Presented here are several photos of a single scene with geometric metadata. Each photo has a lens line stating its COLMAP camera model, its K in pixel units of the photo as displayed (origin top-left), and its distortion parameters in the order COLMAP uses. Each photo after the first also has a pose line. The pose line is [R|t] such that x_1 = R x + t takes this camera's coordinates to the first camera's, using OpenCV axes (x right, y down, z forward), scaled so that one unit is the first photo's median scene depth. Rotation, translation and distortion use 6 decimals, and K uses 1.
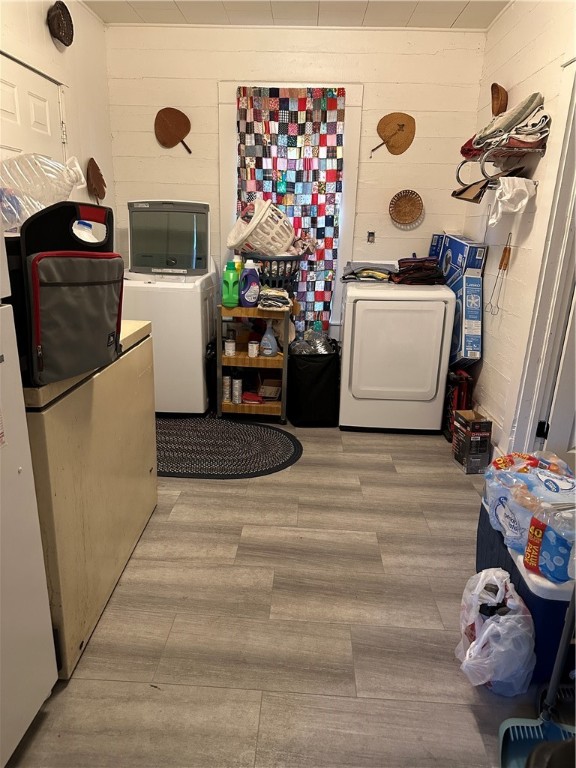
lens RADIAL K [[543.1, 0, 283.1], [0, 543.1, 387.7], [0, 0, 1]] dist [0.042852, -0.039746]
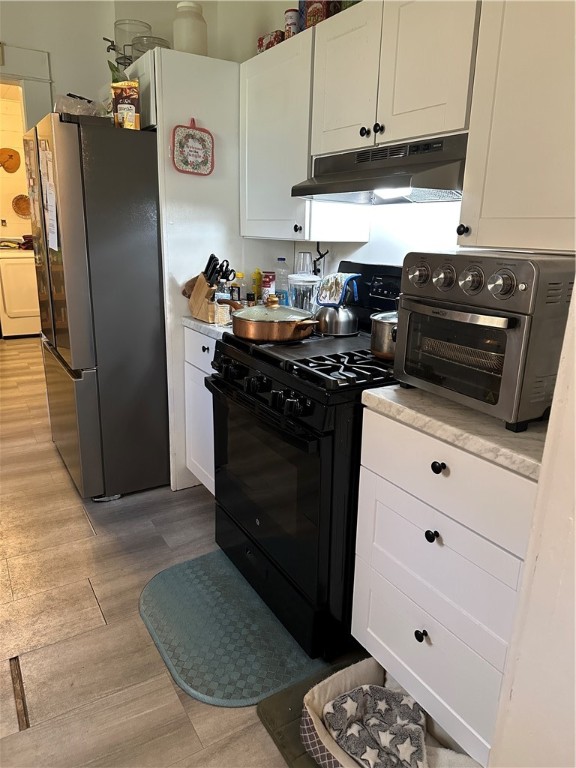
lens RADIAL K [[543.1, 0, 286.9], [0, 543.1, 379.3], [0, 0, 1]] dist [0.042852, -0.039746]
pose [[0.831349, -0.156394, 0.533292, -0.085180], [0.155080, 0.986753, 0.047621, 0.249455], [-0.533675, 0.043113, 0.844590, -0.854707]]
